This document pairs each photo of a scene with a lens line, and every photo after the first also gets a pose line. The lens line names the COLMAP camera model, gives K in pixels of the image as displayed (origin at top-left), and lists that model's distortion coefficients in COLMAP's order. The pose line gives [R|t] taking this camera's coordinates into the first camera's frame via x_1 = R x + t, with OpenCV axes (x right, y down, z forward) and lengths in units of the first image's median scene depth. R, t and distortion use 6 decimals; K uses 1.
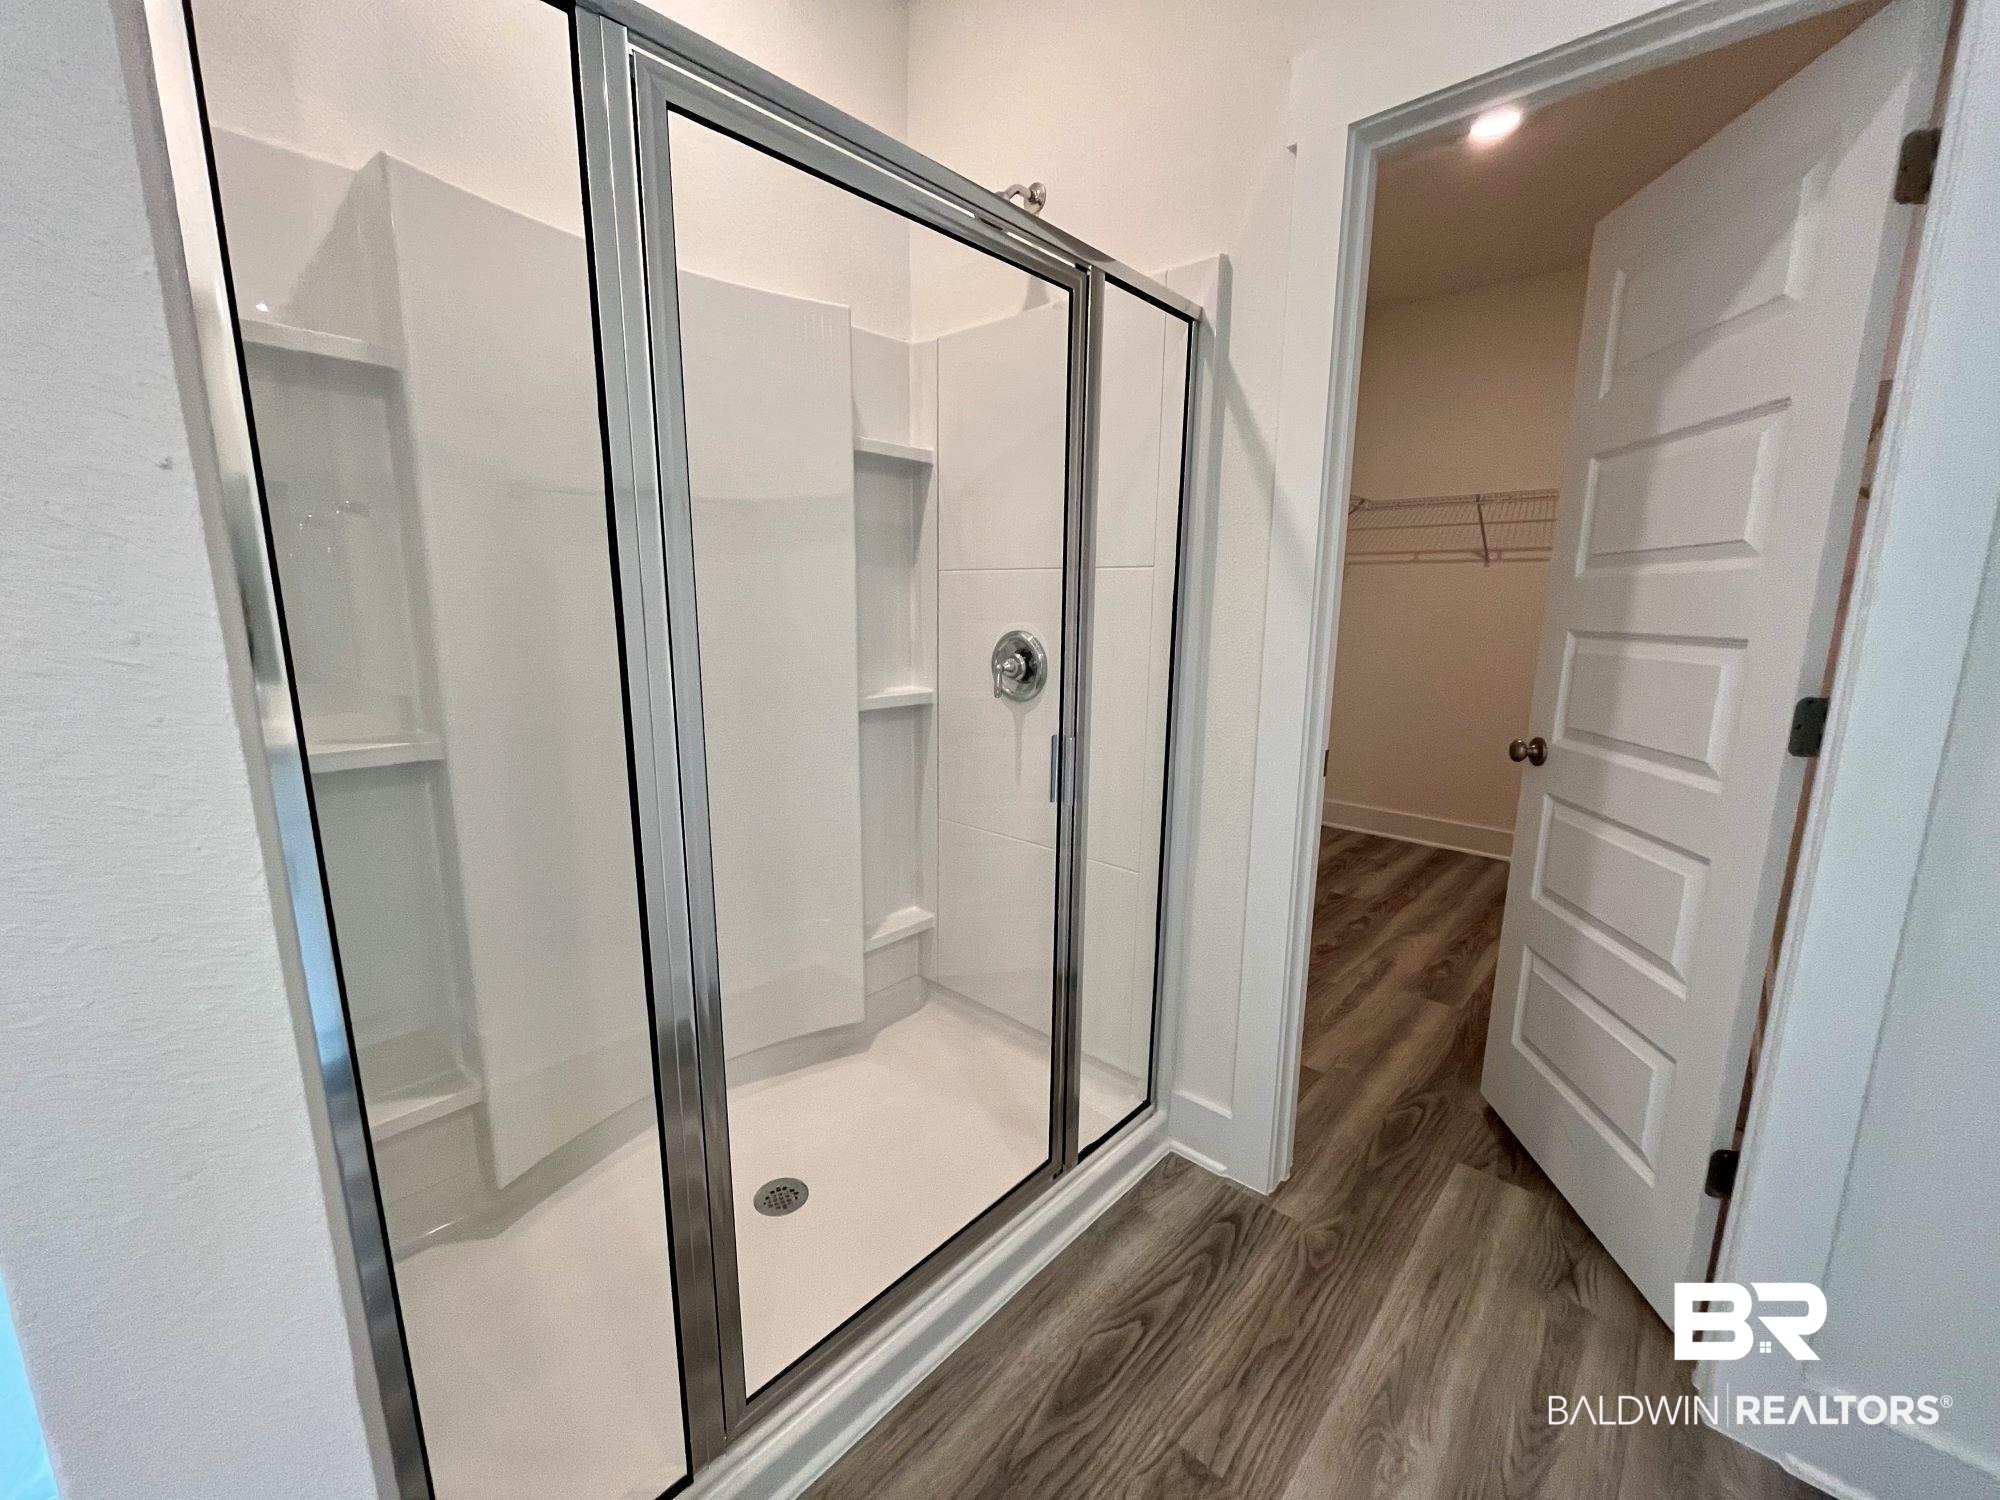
lens RADIAL K [[810.0, 0, 996.7], [0, 810.0, 748.6], [0, 0, 1]] dist [-0.000579, 0.000510]
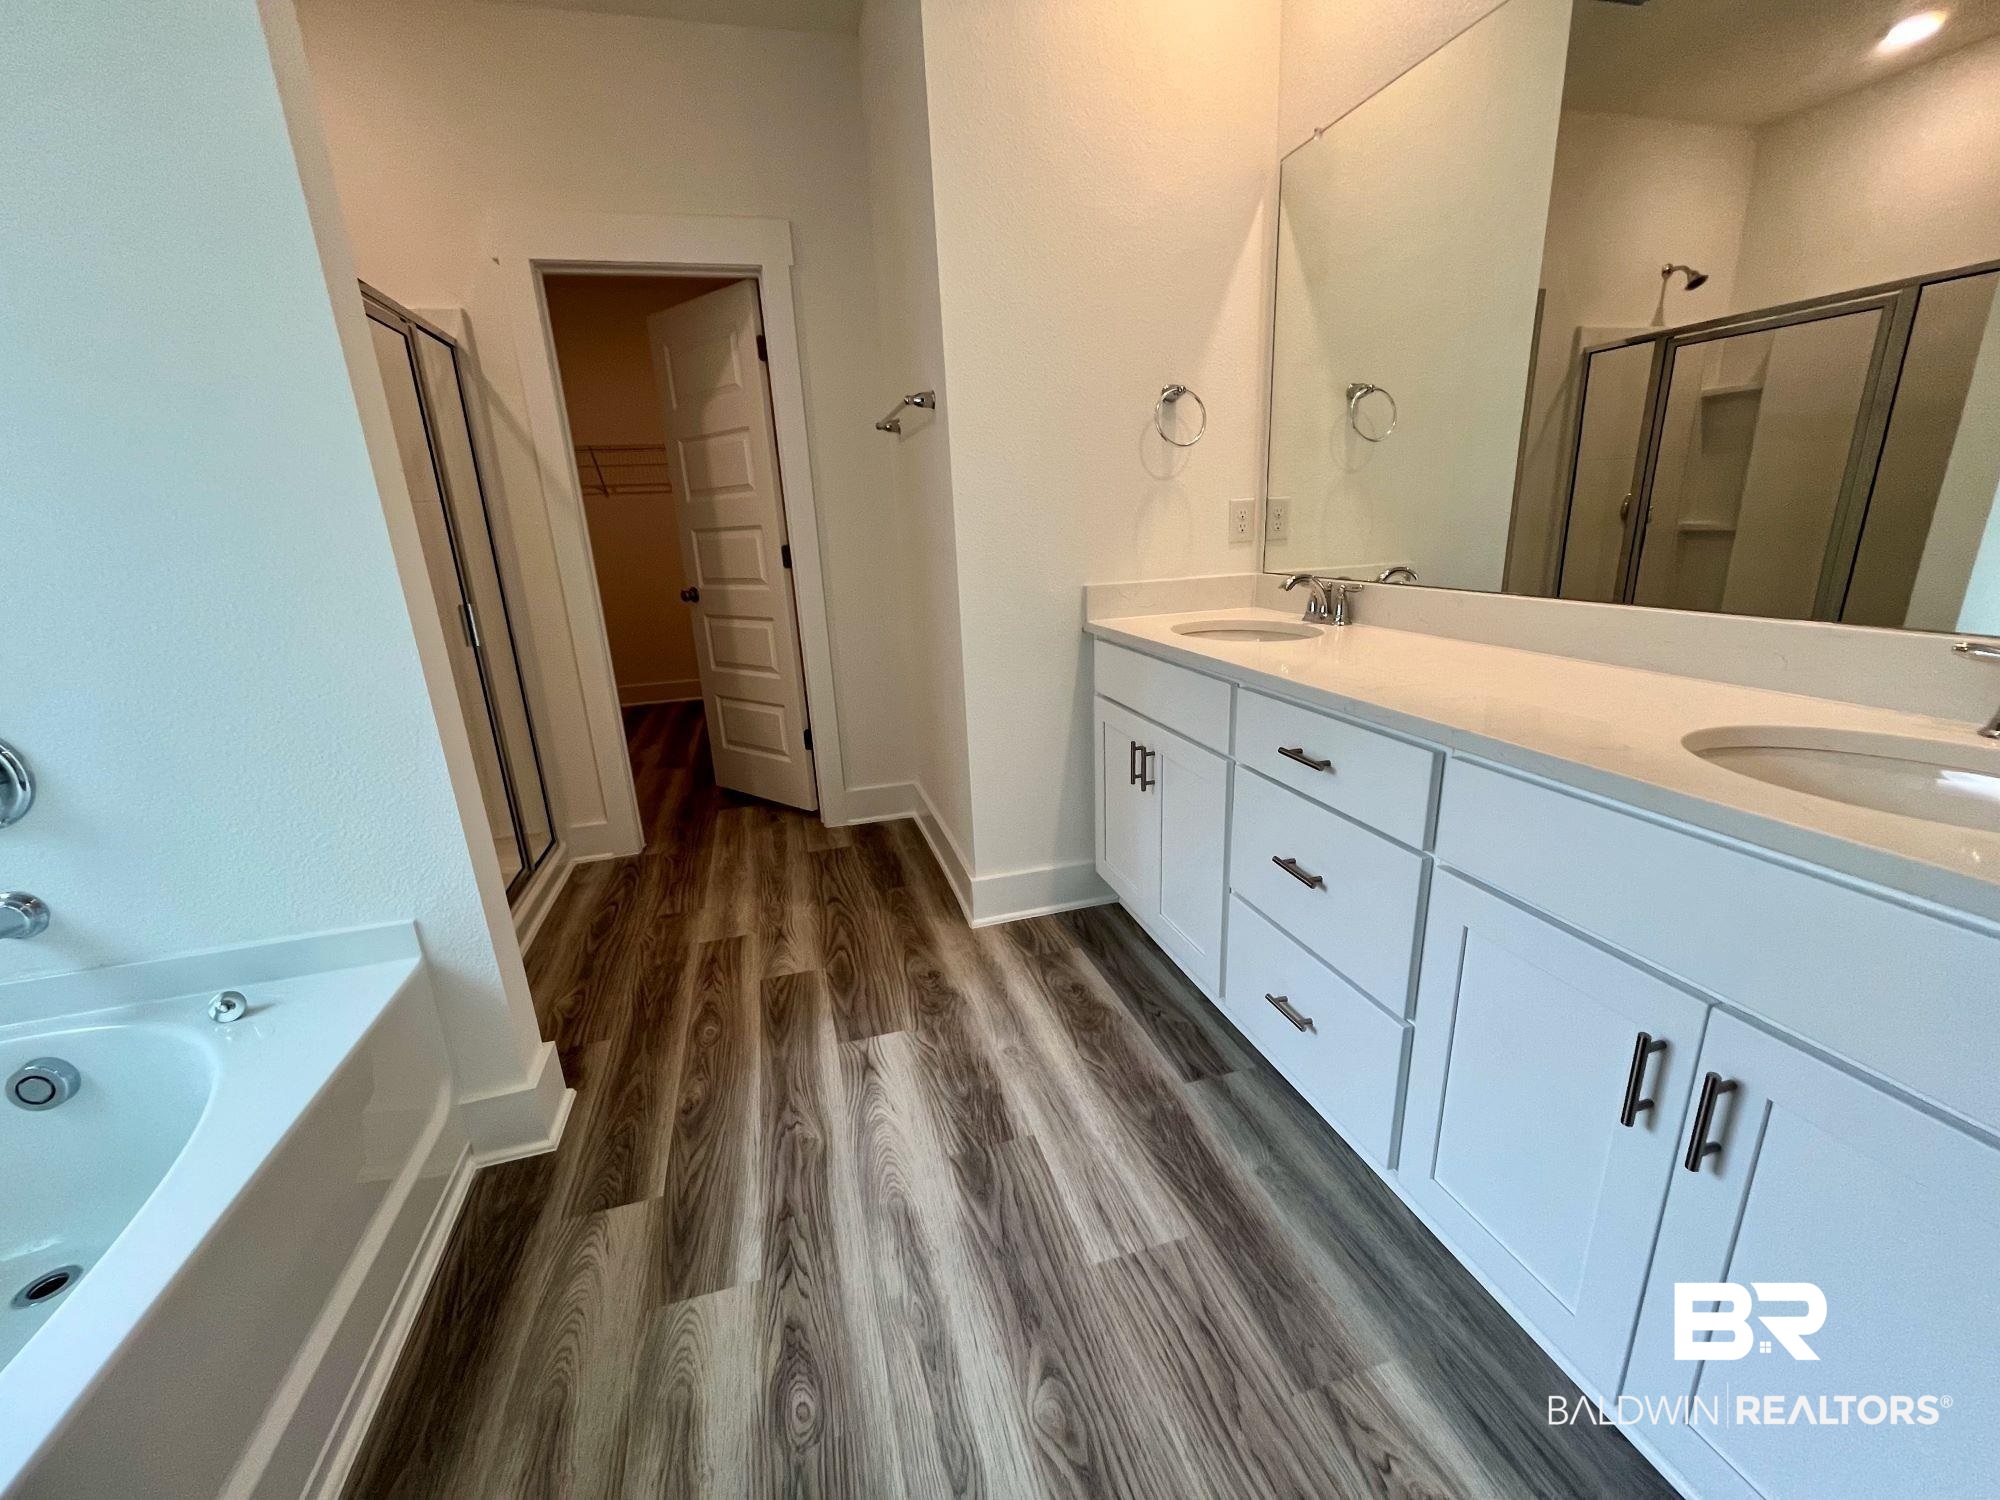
lens RADIAL K [[810.0, 0, 998.5], [0, 810.0, 751.3], [0, 0, 1]] dist [-0.000579, 0.000510]
pose [[0.525158, -0.270698, 0.806804, -0.722717], [0.205723, 0.960324, 0.188299, 0.175867], [-0.825764, 0.067092, 0.560010, -0.775116]]
